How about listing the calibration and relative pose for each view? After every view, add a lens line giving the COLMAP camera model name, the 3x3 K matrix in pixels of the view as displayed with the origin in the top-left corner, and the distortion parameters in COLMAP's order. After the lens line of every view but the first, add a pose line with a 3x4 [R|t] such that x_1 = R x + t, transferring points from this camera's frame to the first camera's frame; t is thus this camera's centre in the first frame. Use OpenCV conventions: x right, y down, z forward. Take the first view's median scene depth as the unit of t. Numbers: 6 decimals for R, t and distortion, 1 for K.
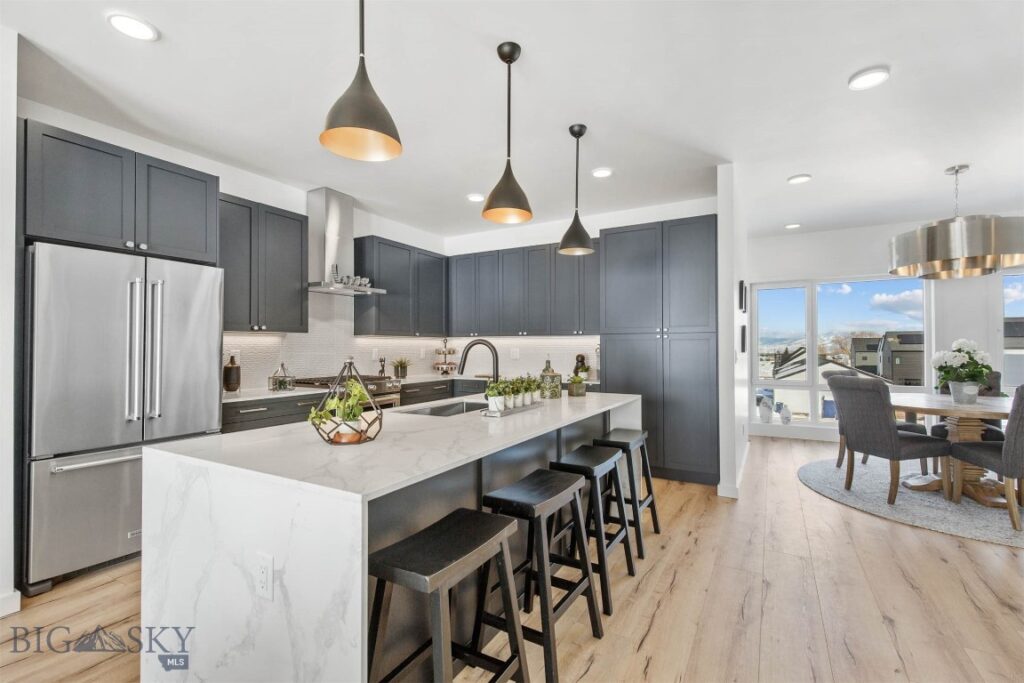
lens RADIAL K [[457.9, 0, 515.1], [0, 457.9, 340.7], [0, 0, 1]] dist [0.003046, 0.000396]
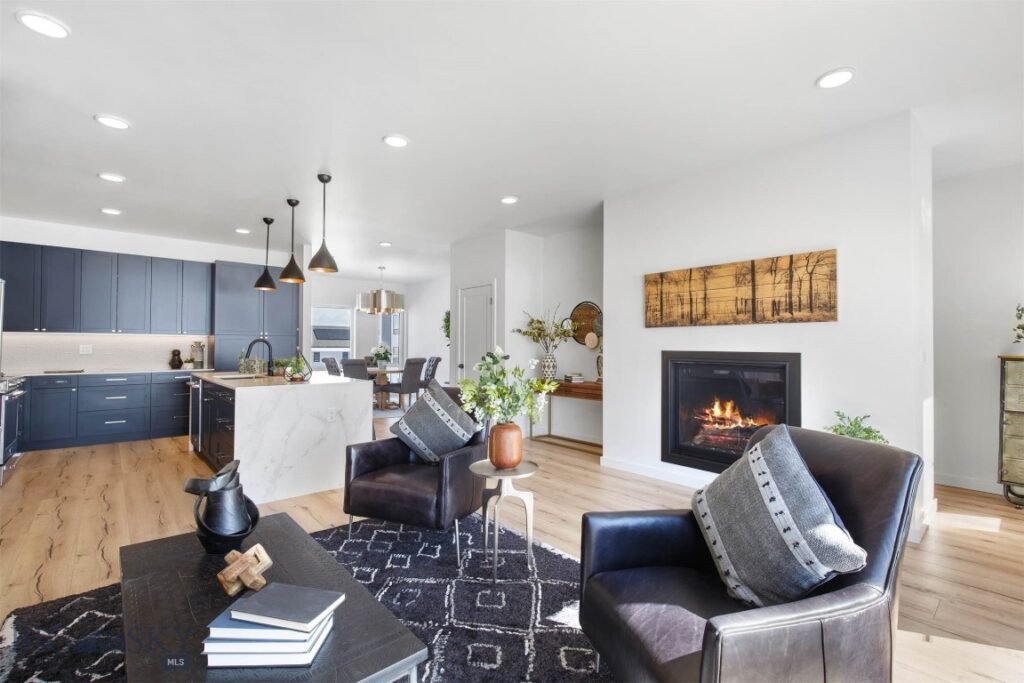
lens RADIAL K [[457.9, 0, 515.1], [0, 457.9, 340.7], [0, 0, 1]] dist [0.003046, 0.000396]
pose [[0.323096, 0.017187, 0.946210, -0.998788], [-0.020536, 0.999727, -0.011147, 0.000026], [-0.946143, -0.015830, 0.323361, -0.384521]]
